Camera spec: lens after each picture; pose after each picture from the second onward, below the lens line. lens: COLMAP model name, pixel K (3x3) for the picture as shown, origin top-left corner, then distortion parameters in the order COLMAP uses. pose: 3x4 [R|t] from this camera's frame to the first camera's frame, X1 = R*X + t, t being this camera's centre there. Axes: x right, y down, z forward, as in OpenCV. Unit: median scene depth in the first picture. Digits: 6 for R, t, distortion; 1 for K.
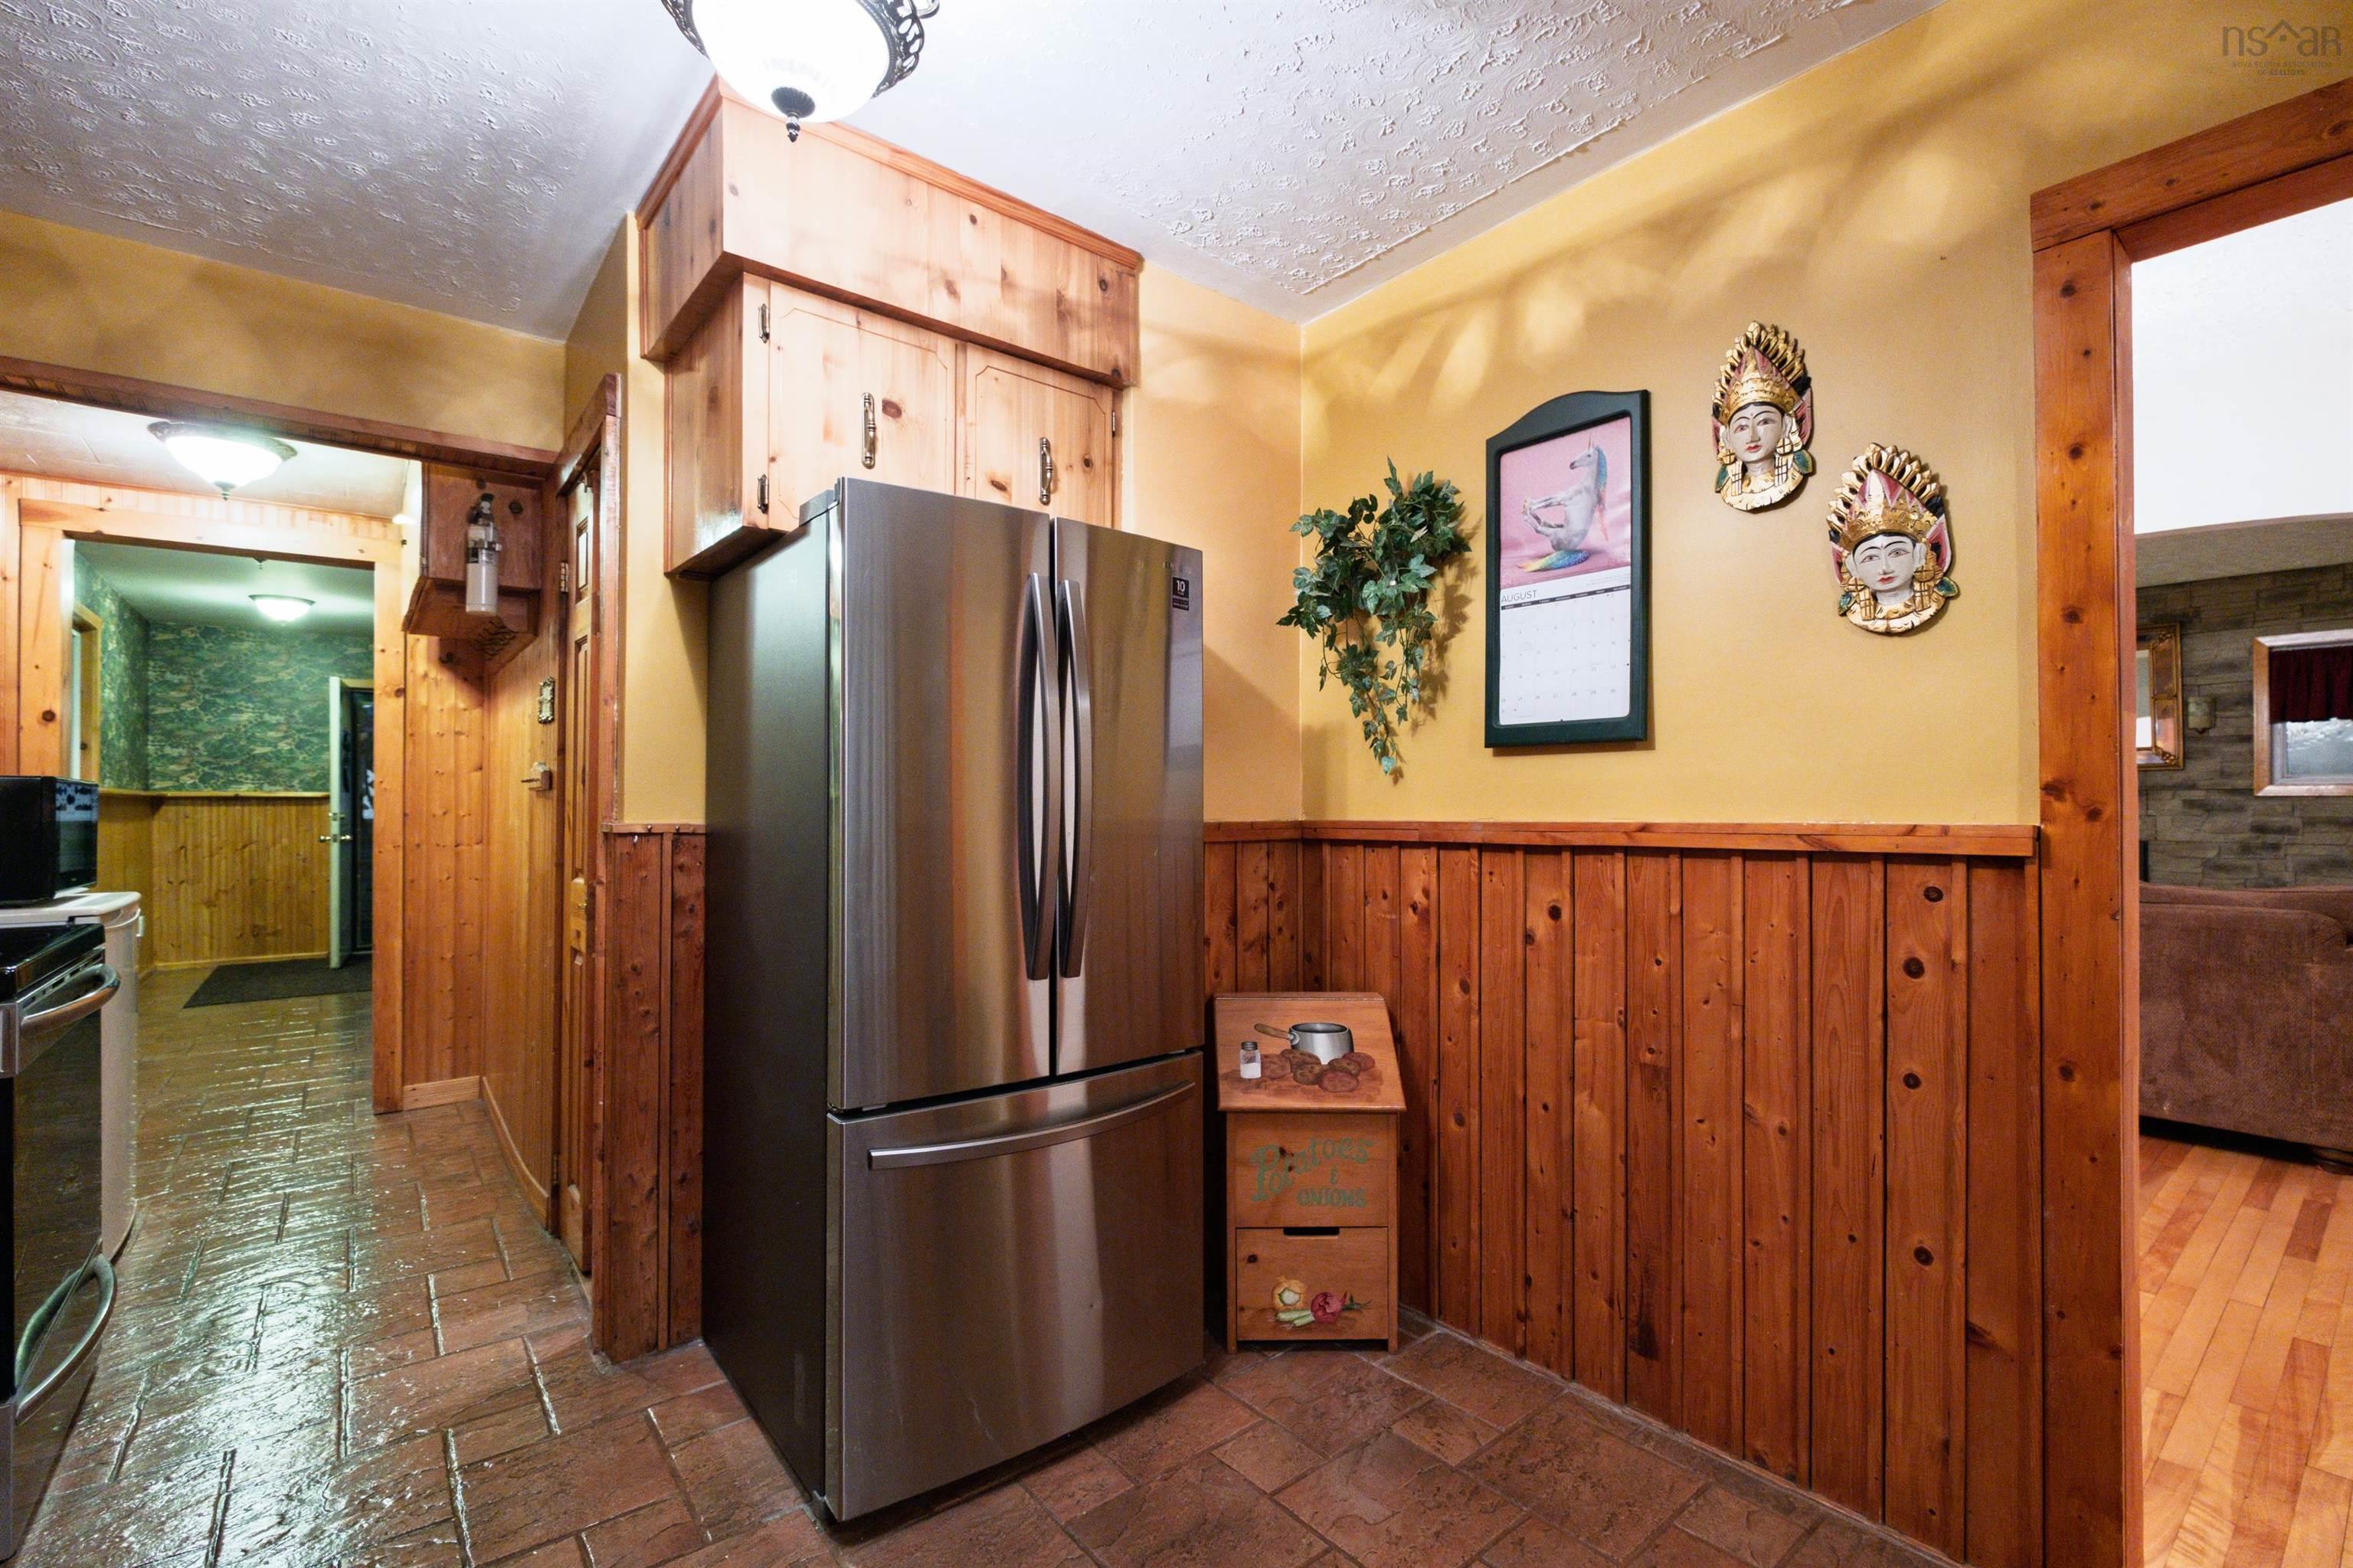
lens RADIAL K [[1036.8, 0, 1174.3], [0, 1036.8, 795.5], [0, 0, 1]] dist [0.000938, -0.003909]
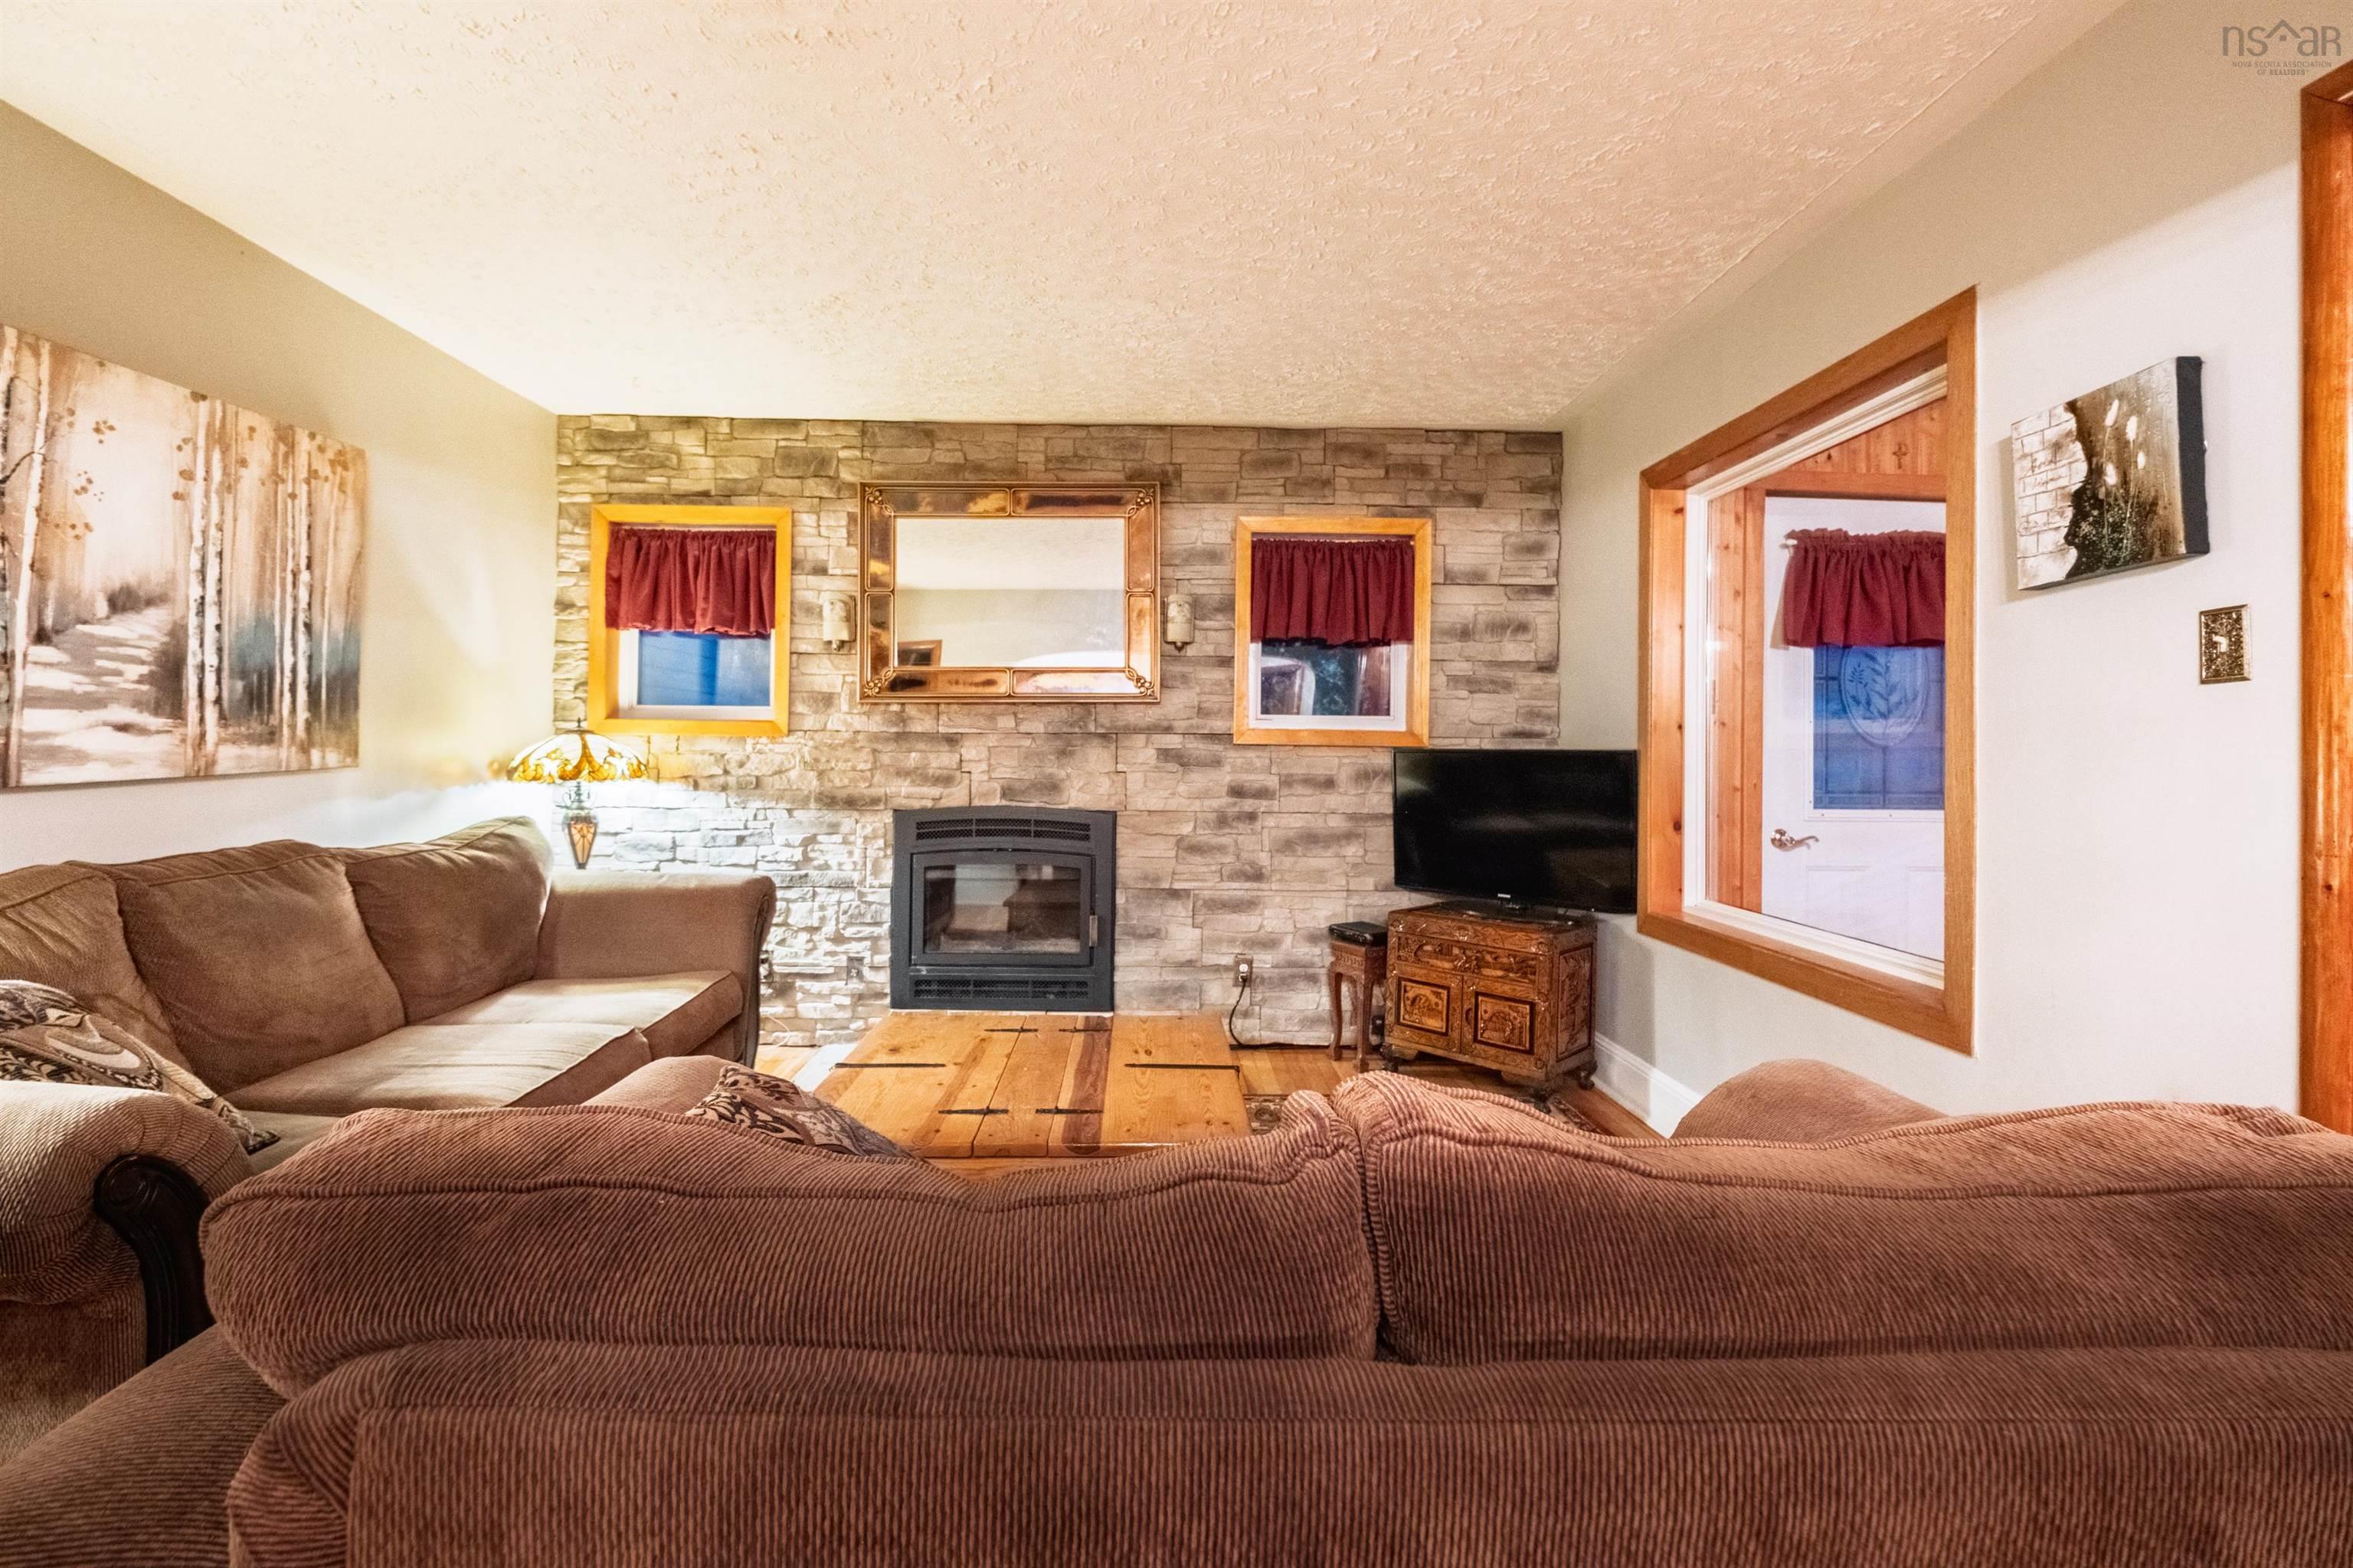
lens RADIAL K [[1036.8, 0, 1168.8], [0, 1036.8, 768.3], [0, 0, 1]] dist [0.000938, -0.003909]
pose [[0.594881, 0.011785, 0.803728, 0.449903], [-0.018265, 0.999833, -0.001142, 0.017822], [-0.803607, -0.014001, 0.594996, 0.607643]]
